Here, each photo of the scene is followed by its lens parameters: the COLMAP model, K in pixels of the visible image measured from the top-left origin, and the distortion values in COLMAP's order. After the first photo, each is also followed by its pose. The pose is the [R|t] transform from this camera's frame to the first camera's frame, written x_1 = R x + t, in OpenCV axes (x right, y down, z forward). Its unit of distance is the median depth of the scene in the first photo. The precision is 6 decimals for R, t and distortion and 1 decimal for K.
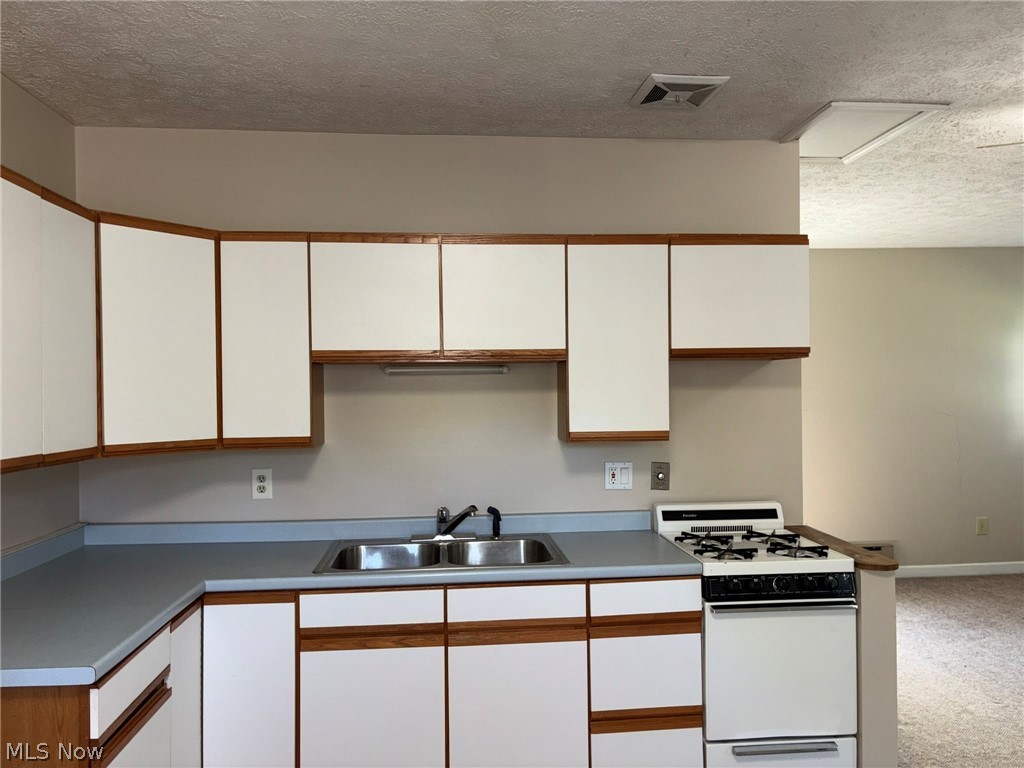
lens RADIAL K [[775.0, 0, 513.9], [0, 775.0, 385.1], [0, 0, 1]] dist [0.040012, -0.042412]
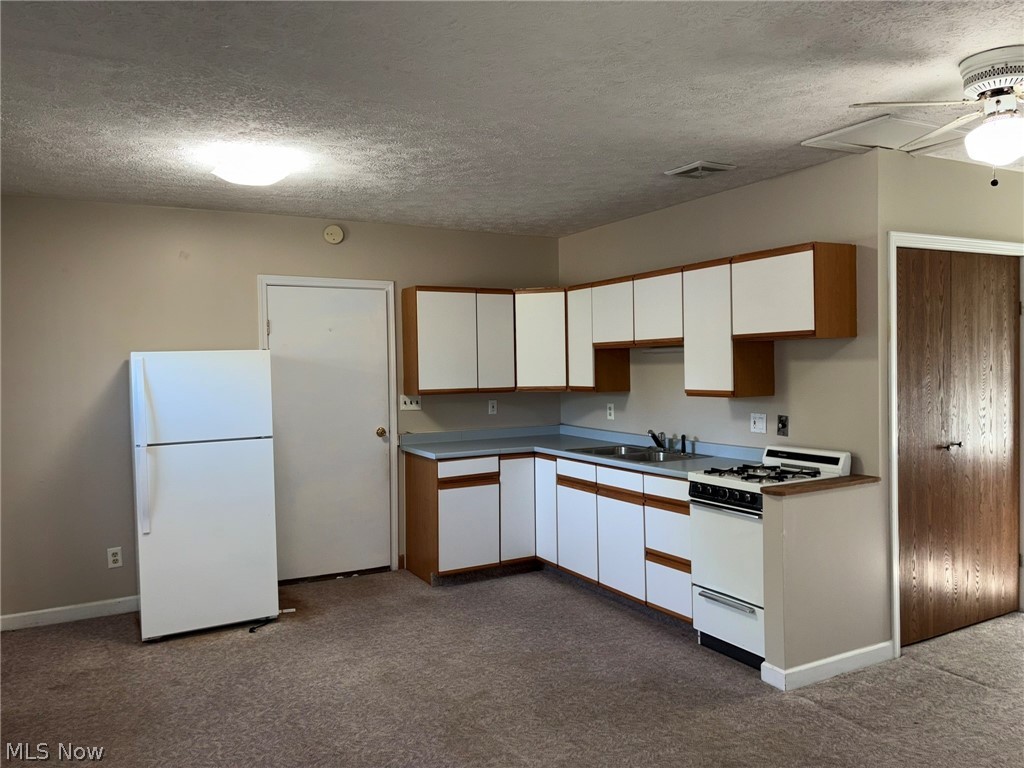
lens RADIAL K [[775.0, 0, 521.1], [0, 775.0, 386.3], [0, 0, 1]] dist [0.040012, -0.042412]
pose [[0.401724, 0.030343, -0.915258, 1.259338], [0.019453, 0.998943, 0.041655, -0.017182], [0.915554, -0.034538, 0.400709, 0.040380]]
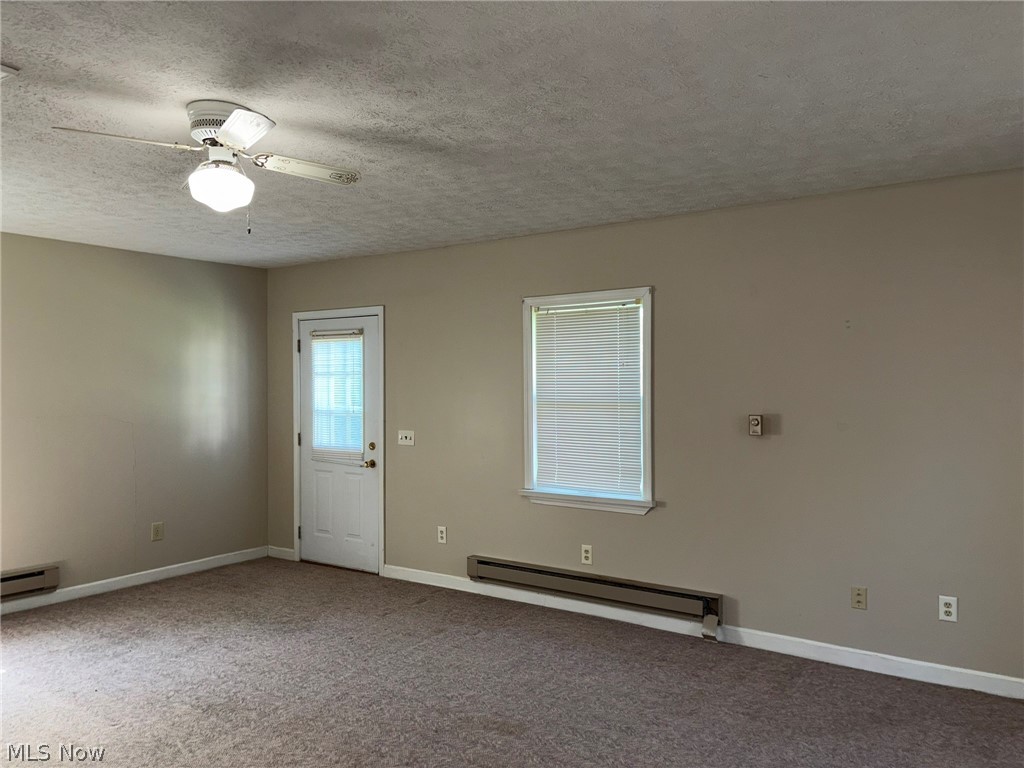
lens RADIAL K [[775.0, 0, 505.6], [0, 775.0, 381.7], [0, 0, 1]] dist [0.040012, -0.042412]
pose [[0.647439, 0.017054, 0.761926, 0.186918], [-0.008833, 0.999850, -0.014874, -0.002309], [-0.762066, 0.002900, 0.647493, 0.016706]]
